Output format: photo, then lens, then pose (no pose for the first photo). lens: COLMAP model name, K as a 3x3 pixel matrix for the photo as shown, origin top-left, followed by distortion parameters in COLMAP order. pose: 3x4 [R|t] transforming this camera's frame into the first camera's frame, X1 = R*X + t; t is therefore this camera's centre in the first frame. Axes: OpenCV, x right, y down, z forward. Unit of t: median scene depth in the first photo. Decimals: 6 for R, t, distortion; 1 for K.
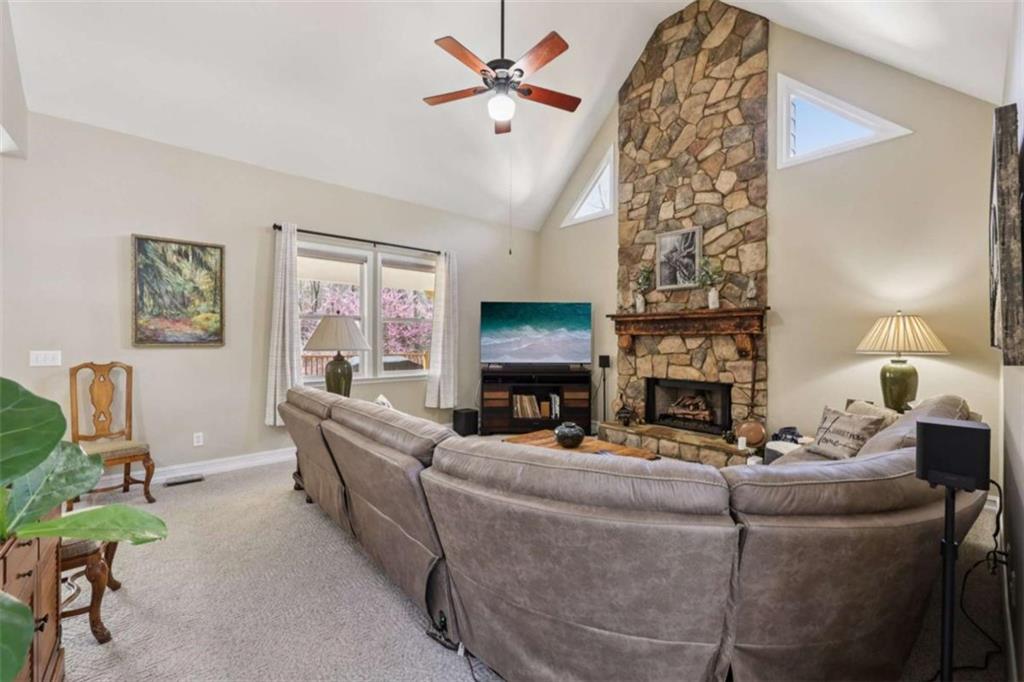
lens RADIAL K [[411.9, 0, 511.5], [0, 411.9, 340.6], [0, 0, 1]] dist [0.000116, -0.000275]
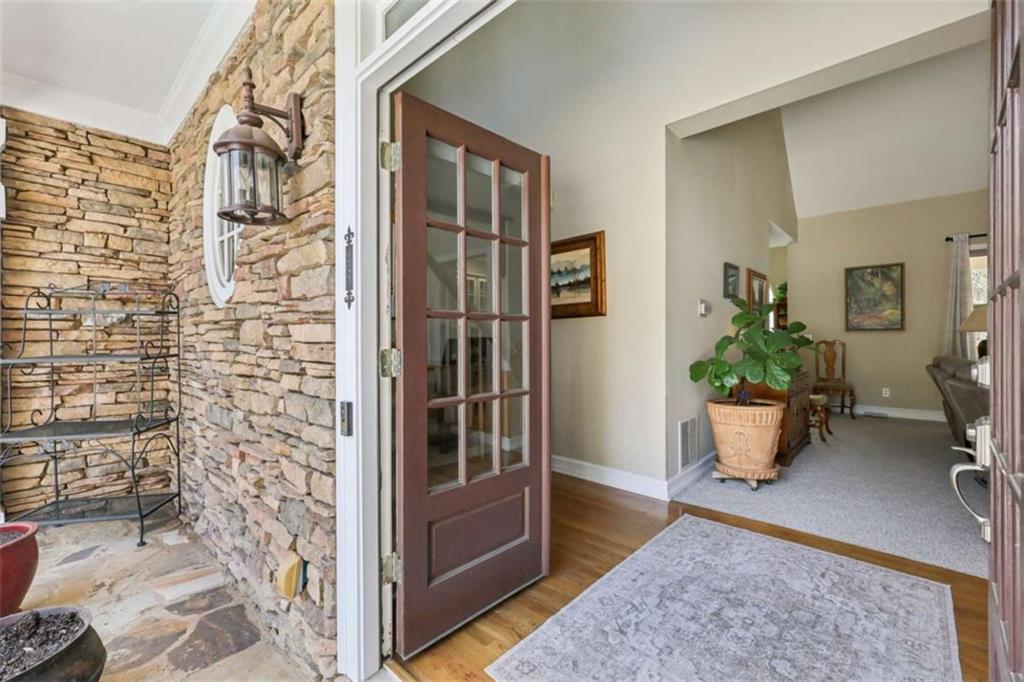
lens RADIAL K [[411.9, 0, 497.8], [0, 411.9, 342.7], [0, 0, 1]] dist [0.000116, -0.000275]
pose [[0.086257, 0.007411, -0.996245, 0.554920], [0.000846, 0.999971, 0.007512, 0.035993], [0.996273, -0.001491, 0.086248, -0.493017]]
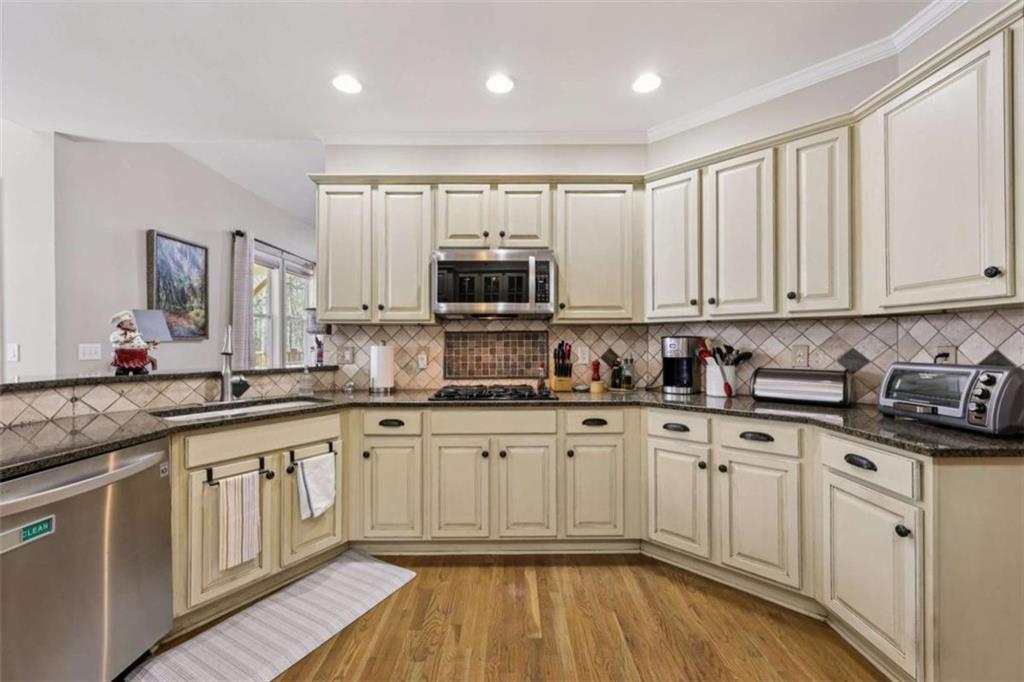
lens RADIAL K [[411.9, 0, 508.8], [0, 411.9, 342.1], [0, 0, 1]] dist [0.000116, -0.000275]
pose [[0.655463, -0.008174, 0.755183, -0.865581], [0.004875, 0.999966, 0.006592, 0.013771], [-0.755211, -0.000639, 0.655481, -0.264981]]
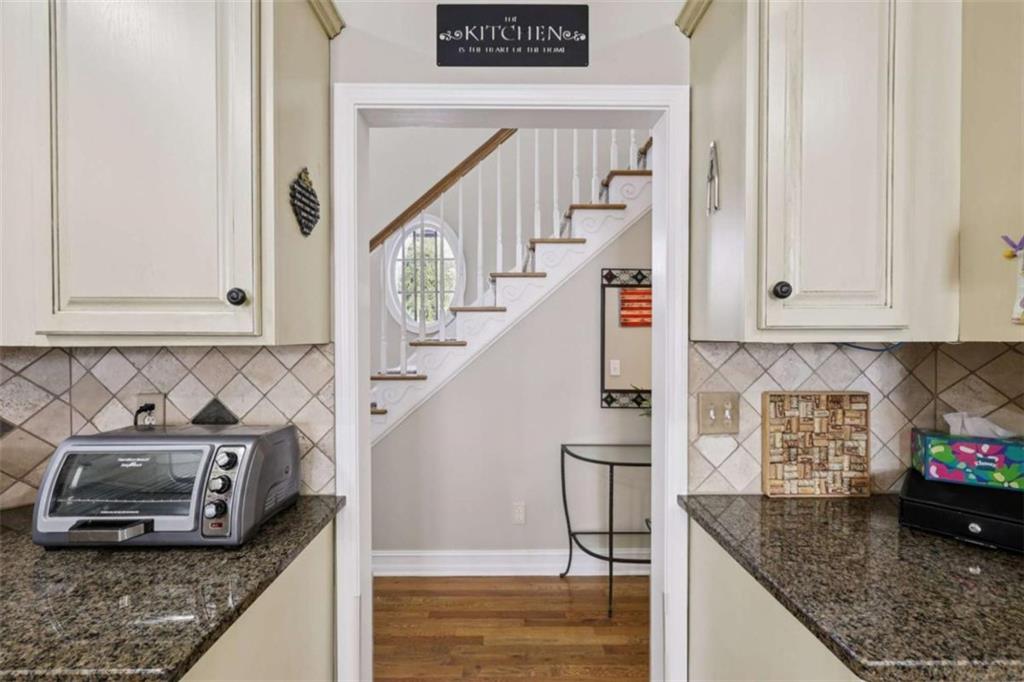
lens RADIAL K [[411.9, 0, 514.2], [0, 411.9, 341.6], [0, 0, 1]] dist [0.000116, -0.000275]
pose [[-0.772708, -0.007418, 0.634718, -0.646406], [-0.004113, 0.999969, 0.006680, -0.012587], [-0.634748, 0.002551, -0.772715, -0.267222]]
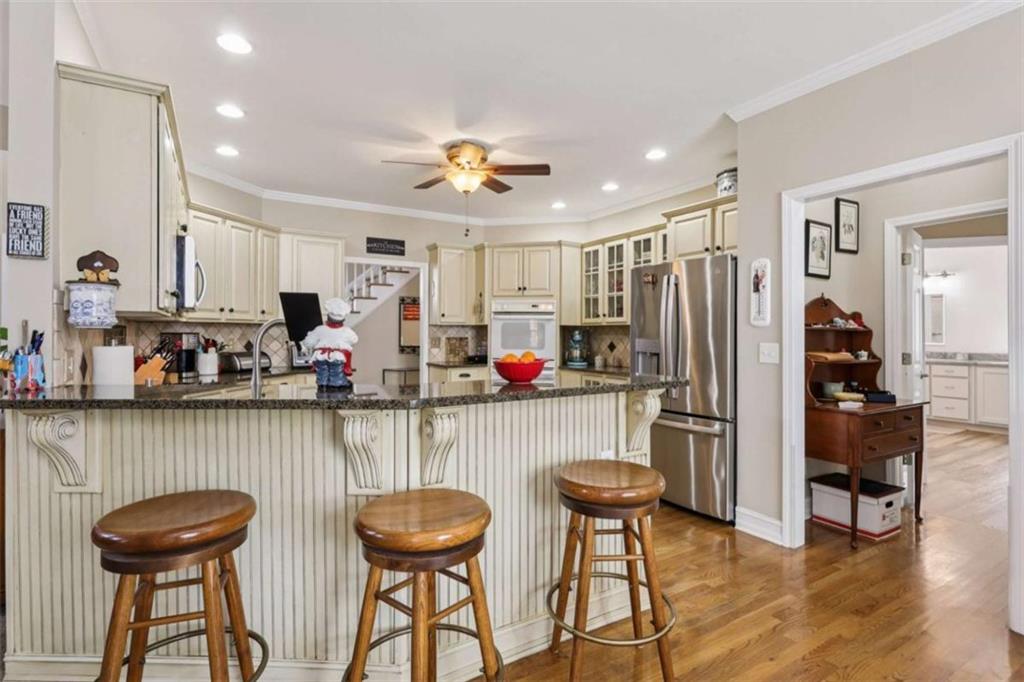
lens RADIAL K [[509.1, 0, 511.4], [0, 509.1, 336.2], [0, 0, 1]] dist [-0.000756, -0.000288]
pose [[-0.984263, -0.008107, 0.176525, -1.002759], [-0.007094, 0.999955, 0.006369, 0.007226], [-0.176568, 0.005016, -0.984276, 0.701308]]
